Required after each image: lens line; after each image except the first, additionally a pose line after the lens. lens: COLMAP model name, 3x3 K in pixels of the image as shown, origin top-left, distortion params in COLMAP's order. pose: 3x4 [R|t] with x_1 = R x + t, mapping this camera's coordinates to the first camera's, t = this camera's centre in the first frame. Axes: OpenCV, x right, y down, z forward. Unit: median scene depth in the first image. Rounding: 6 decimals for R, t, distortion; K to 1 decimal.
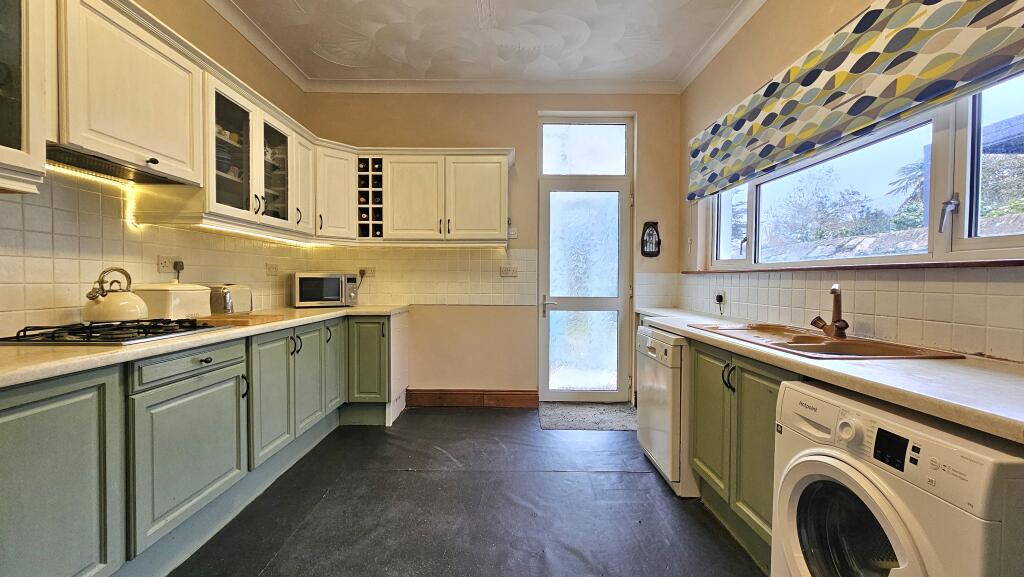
lens RADIAL K [[418.6, 0, 508.7], [0, 418.6, 290.5], [0, 0, 1]] dist [-0.000668, 0.000019]
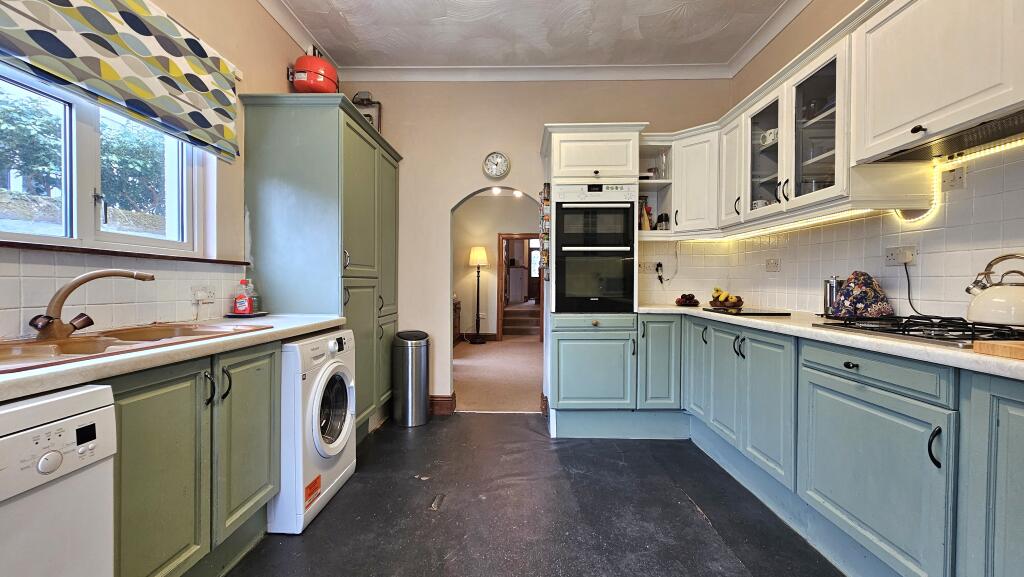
lens RADIAL K [[418.6, 0, 508.7], [0, 418.6, 290.5], [0, 0, 1]] dist [-0.000668, 0.000019]
pose [[-0.999574, -0.008045, 0.028042, -0.056351], [-0.006945, 0.999210, 0.039124, -0.012468], [-0.028335, 0.038913, -0.998841, 1.937939]]
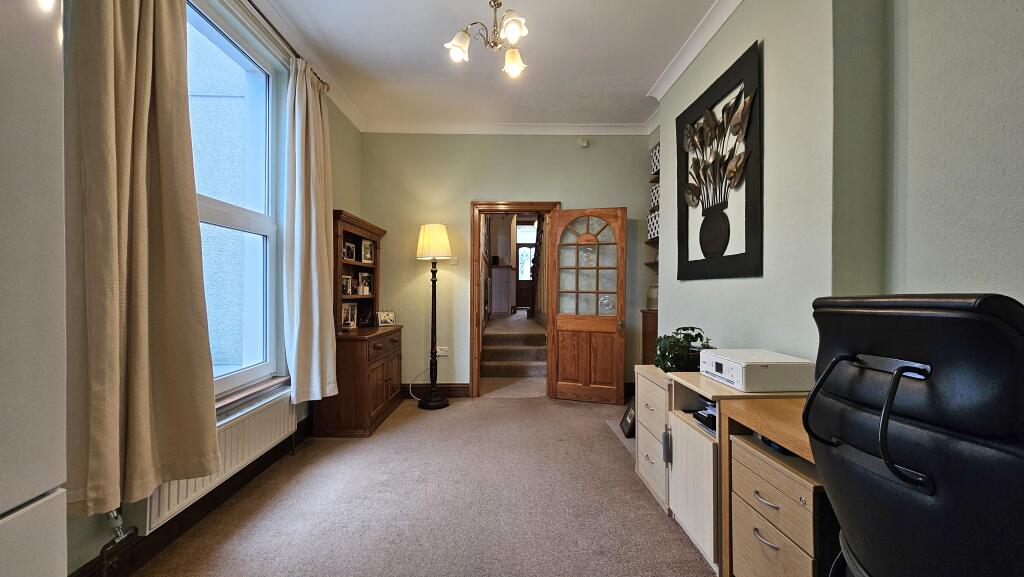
lens RADIAL K [[418.6, 0, 508.7], [0, 418.6, 290.5], [0, 0, 1]] dist [-0.000668, 0.000019]
pose [[-0.999873, -0.002012, -0.015822, -0.042957], [-0.002517, 0.999487, 0.031937, -0.010853], [0.015750, 0.031972, -0.999365, 1.489403]]
